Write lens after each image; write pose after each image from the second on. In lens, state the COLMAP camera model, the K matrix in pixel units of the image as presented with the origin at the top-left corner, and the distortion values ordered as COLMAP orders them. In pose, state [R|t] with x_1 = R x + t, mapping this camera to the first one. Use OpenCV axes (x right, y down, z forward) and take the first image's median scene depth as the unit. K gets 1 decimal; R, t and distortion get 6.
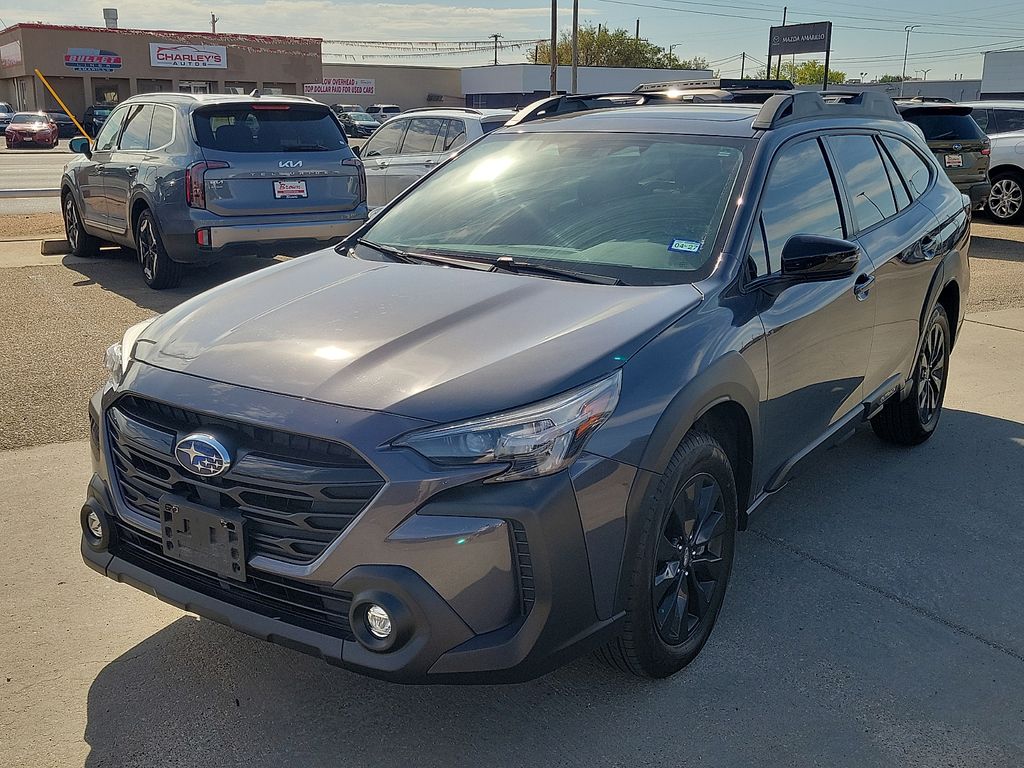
lens RADIAL K [[1043.0, 0, 512.0], [0, 1043.0, 384.0], [0, 0, 1]] dist [0.051655, -0.023279]
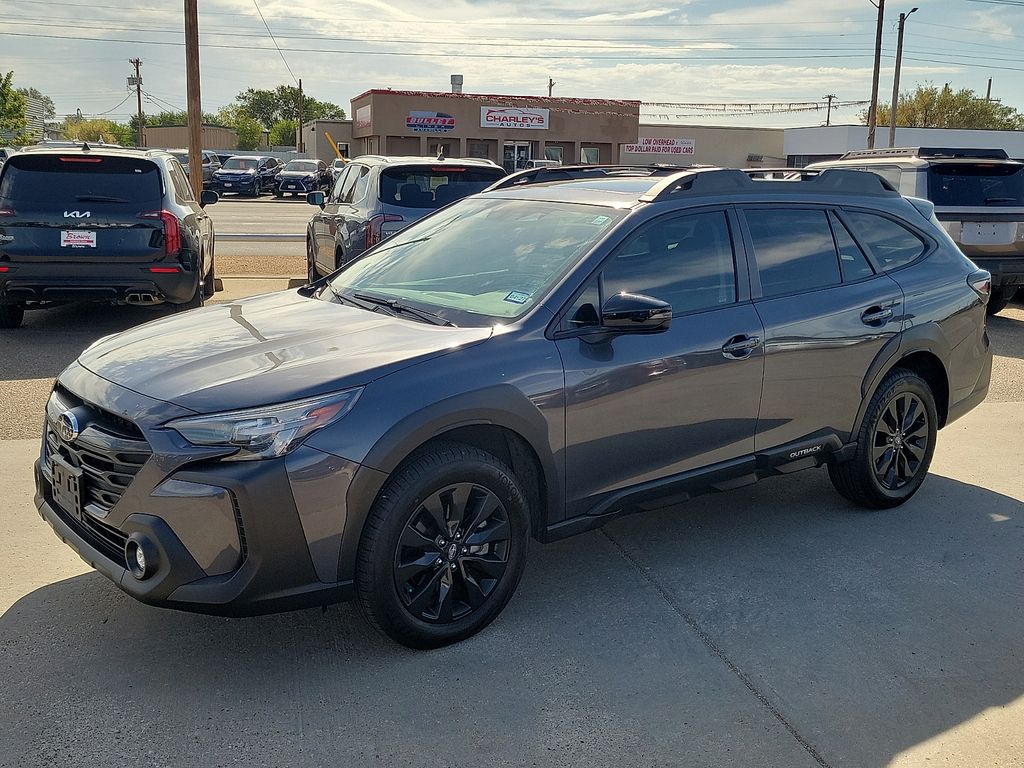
lens RADIAL K [[1033.3, 0, 512.0], [0, 1033.3, 384.0], [0, 0, 1]] dist [0.042017, -0.021280]
pose [[0.961023, 0.074060, -0.266366, 0.536552], [-0.087777, 0.995339, -0.039947, 0.015308], [0.262166, 0.061771, 0.963044, -0.137037]]
